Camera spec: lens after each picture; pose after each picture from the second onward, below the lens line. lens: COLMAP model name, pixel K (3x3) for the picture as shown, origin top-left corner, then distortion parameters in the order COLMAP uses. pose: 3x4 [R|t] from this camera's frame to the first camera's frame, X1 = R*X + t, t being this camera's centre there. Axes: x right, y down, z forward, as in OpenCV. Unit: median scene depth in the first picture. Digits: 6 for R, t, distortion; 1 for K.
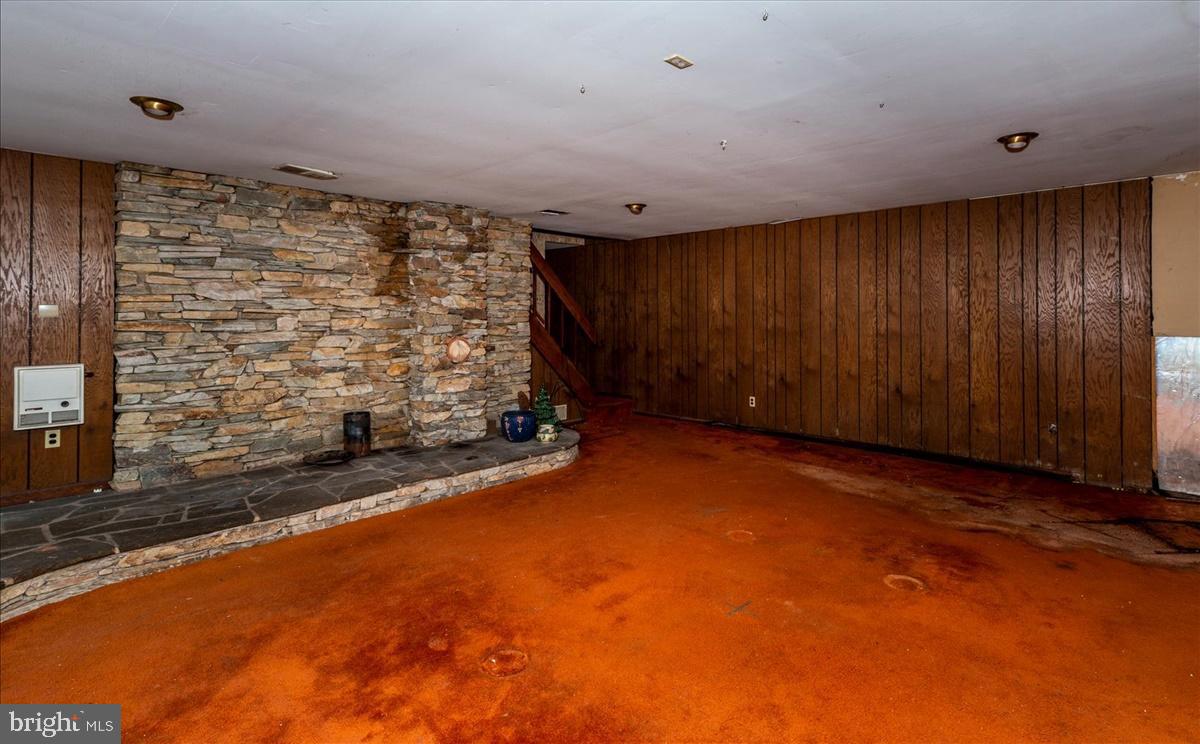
lens RADIAL K [[573.8, 0, 601.3], [0, 573.8, 313.1], [0, 0, 1]] dist [0.000739, -0.000151]
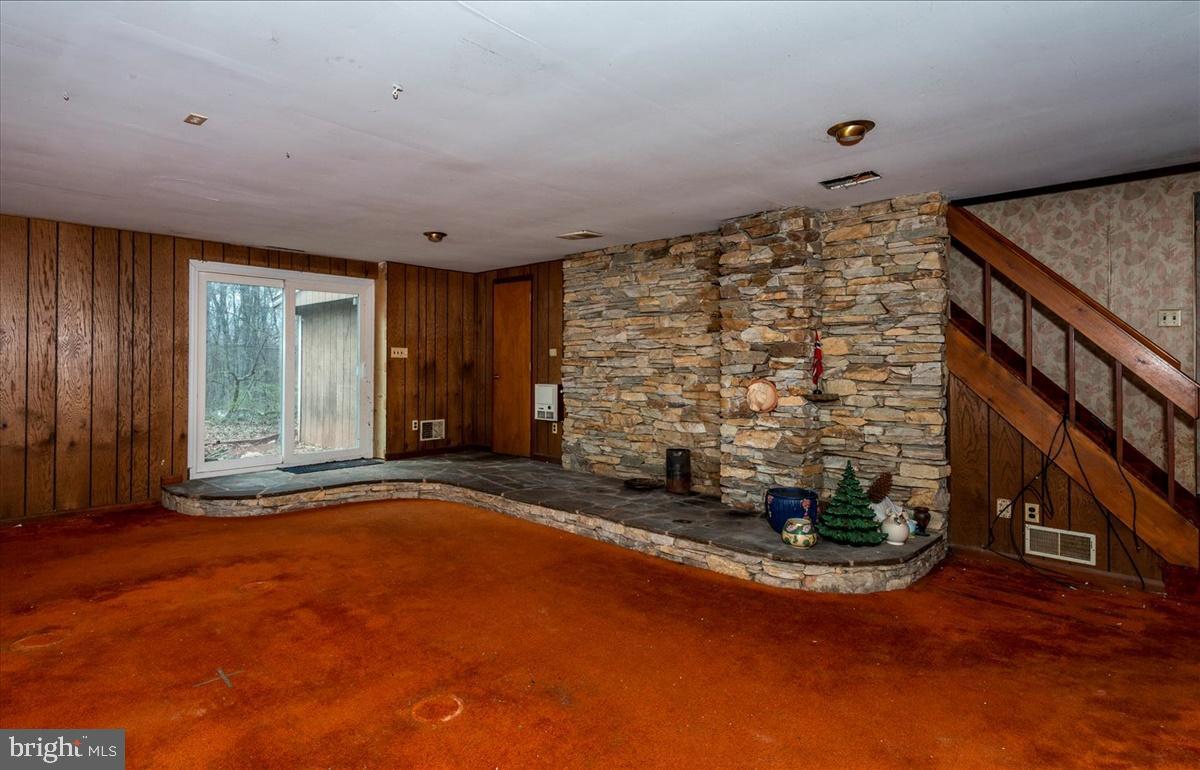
lens RADIAL K [[610.5, 0, 602.8], [0, 610.5, 357.8], [0, 0, 1]] dist [0.000732, -0.000015]
pose [[0.027712, -0.007098, -0.999591, 0.635469], [0.002596, 0.999972, -0.007029, 0.018939], [0.999613, -0.002400, 0.027730, 0.822164]]
